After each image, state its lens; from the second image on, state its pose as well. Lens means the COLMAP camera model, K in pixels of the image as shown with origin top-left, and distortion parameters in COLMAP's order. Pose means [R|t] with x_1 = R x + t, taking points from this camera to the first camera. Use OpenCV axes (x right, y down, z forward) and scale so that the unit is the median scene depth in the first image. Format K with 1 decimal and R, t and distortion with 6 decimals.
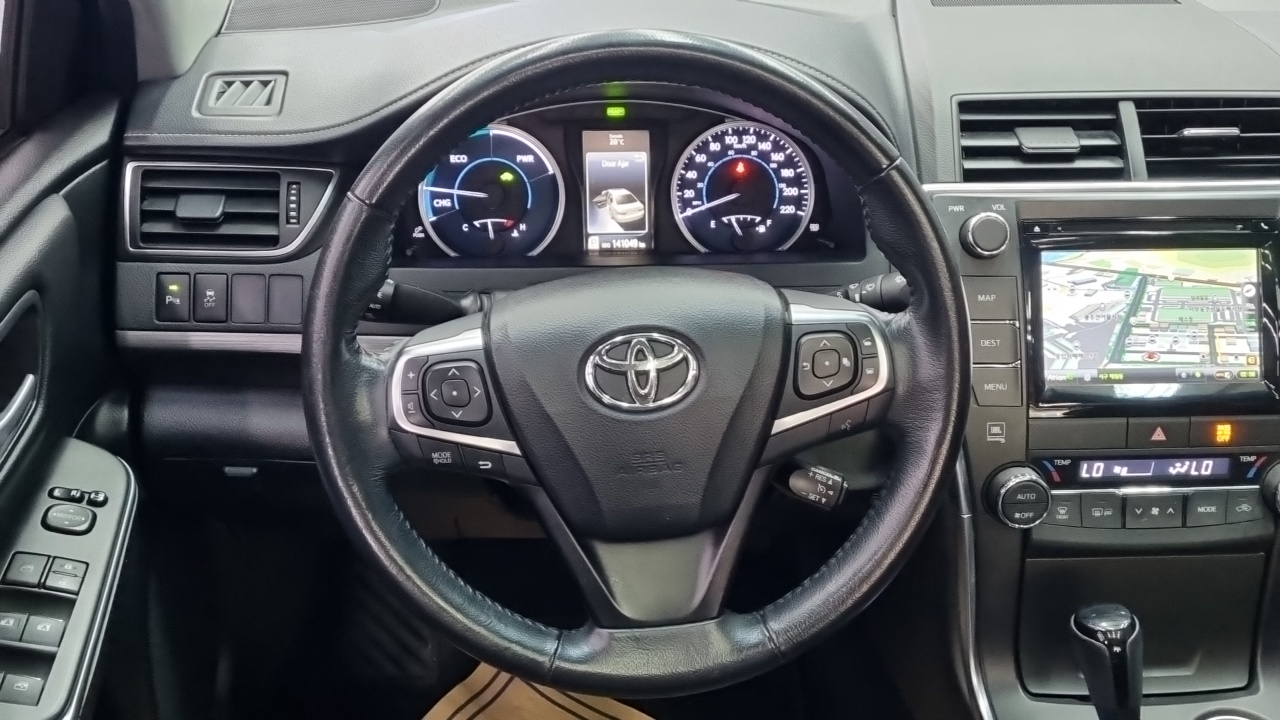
lens RADIAL K [[1395.6, 0, 637.0], [0, 1395.6, 315.9], [0, 0, 1]] dist [0.042476, -0.019495]
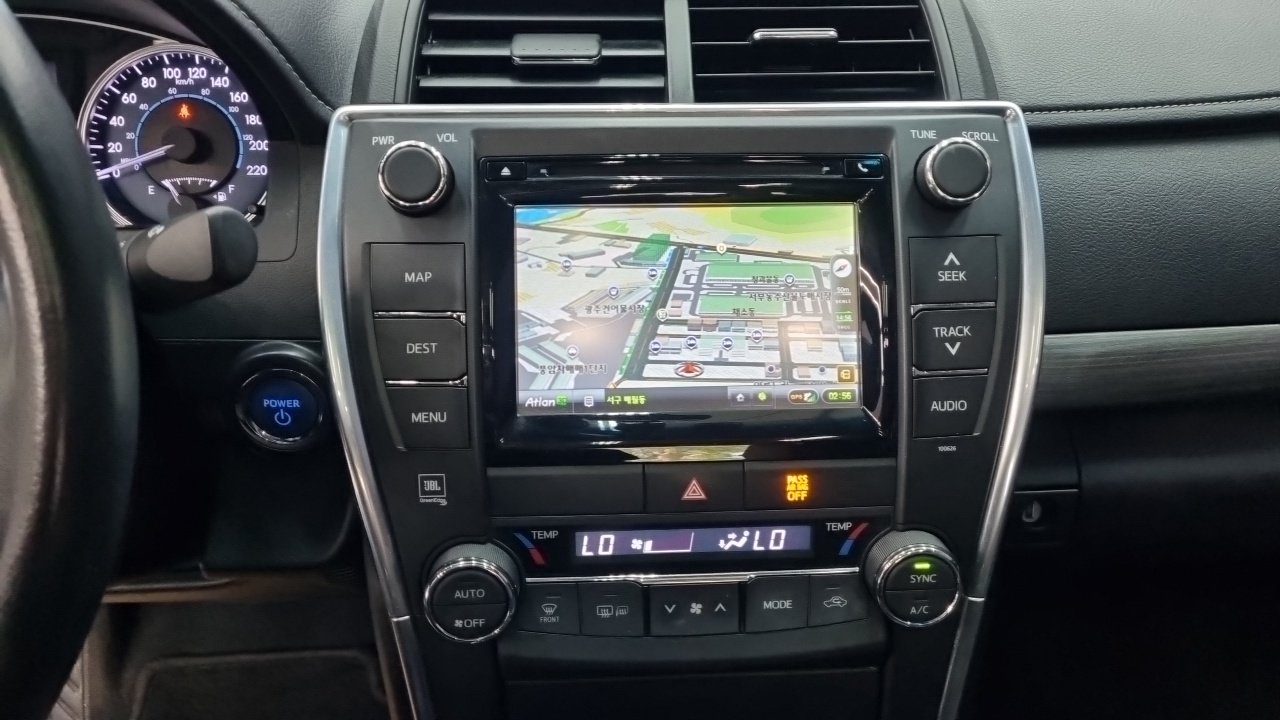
lens RADIAL K [[939.9, 0, 644.6], [0, 939.9, 333.4], [0, 0, 1]] dist [0.032642, -0.006080]
pose [[0.999782, -0.003412, -0.020603, 0.329401], [0.003170, 0.999926, -0.011778, 0.016191], [0.020642, 0.011710, 0.999718, 0.523553]]
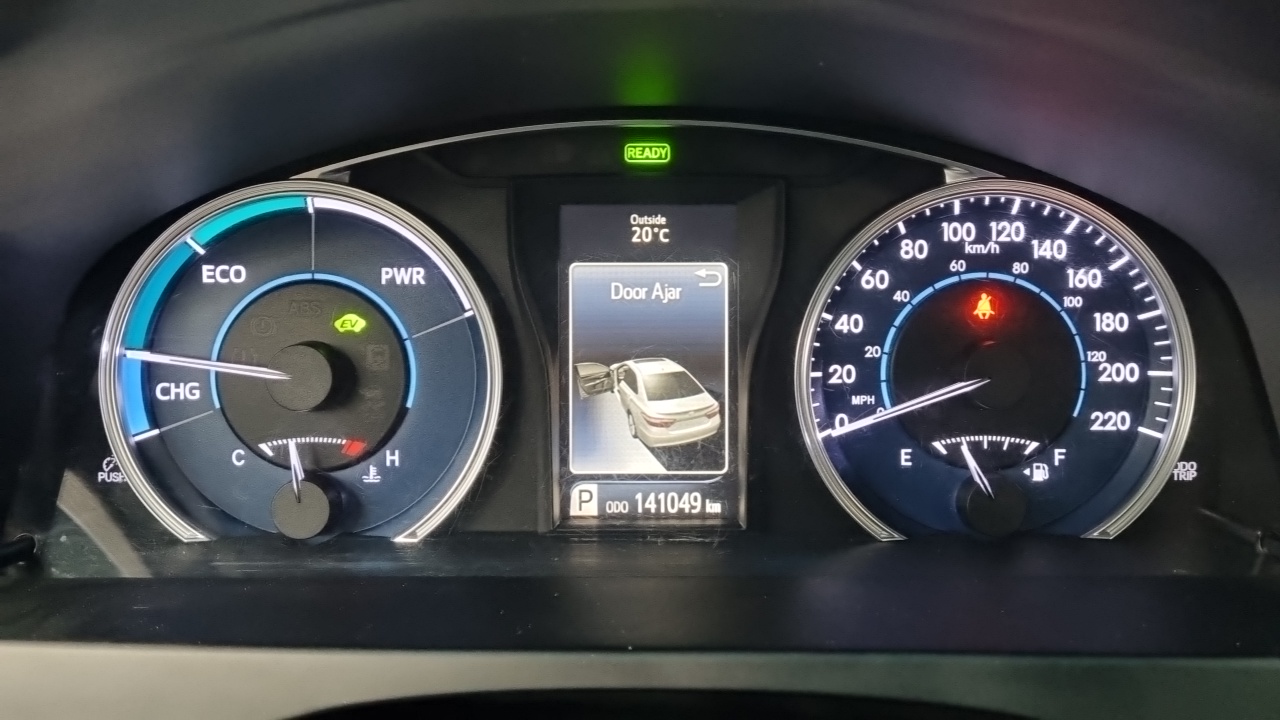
lens RADIAL K [[939.9, 0, 644.6], [0, 939.9, 333.4], [0, 0, 1]] dist [0.032642, -0.006080]
pose [[0.997342, 0.014877, -0.071325, 0.002561], [-0.019606, 0.997623, -0.066065, -0.082468], [0.070172, 0.067288, 0.995263, 0.761035]]
